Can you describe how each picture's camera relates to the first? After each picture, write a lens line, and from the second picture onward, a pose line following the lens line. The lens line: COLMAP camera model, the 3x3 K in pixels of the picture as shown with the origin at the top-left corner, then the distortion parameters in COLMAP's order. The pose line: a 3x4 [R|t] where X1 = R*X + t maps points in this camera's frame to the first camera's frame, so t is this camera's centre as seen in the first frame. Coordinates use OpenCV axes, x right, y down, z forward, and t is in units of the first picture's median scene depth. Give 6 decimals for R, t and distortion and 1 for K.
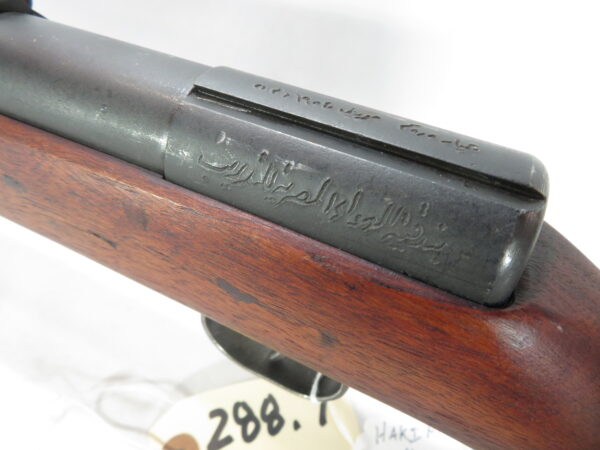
lens RADIAL K [[433.2, 0, 300.0], [0, 433.2, 225.0], [0, 0, 1]] dist [-0.003911, 0.001224]
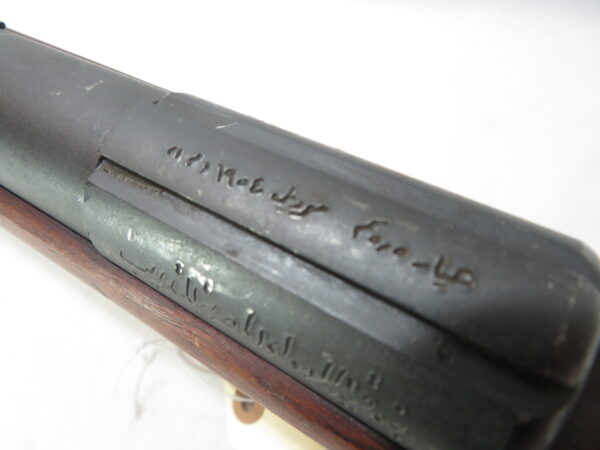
lens RADIAL K [[433.2, 0, 300.0], [0, 433.2, 225.0], [0, 0, 1]] dist [-0.003911, 0.001224]
pose [[0.958313, -0.017877, -0.285160, 0.344110], [0.111990, 0.941683, 0.317320, -0.455919], [0.262857, -0.336027, 0.904429, 0.403592]]
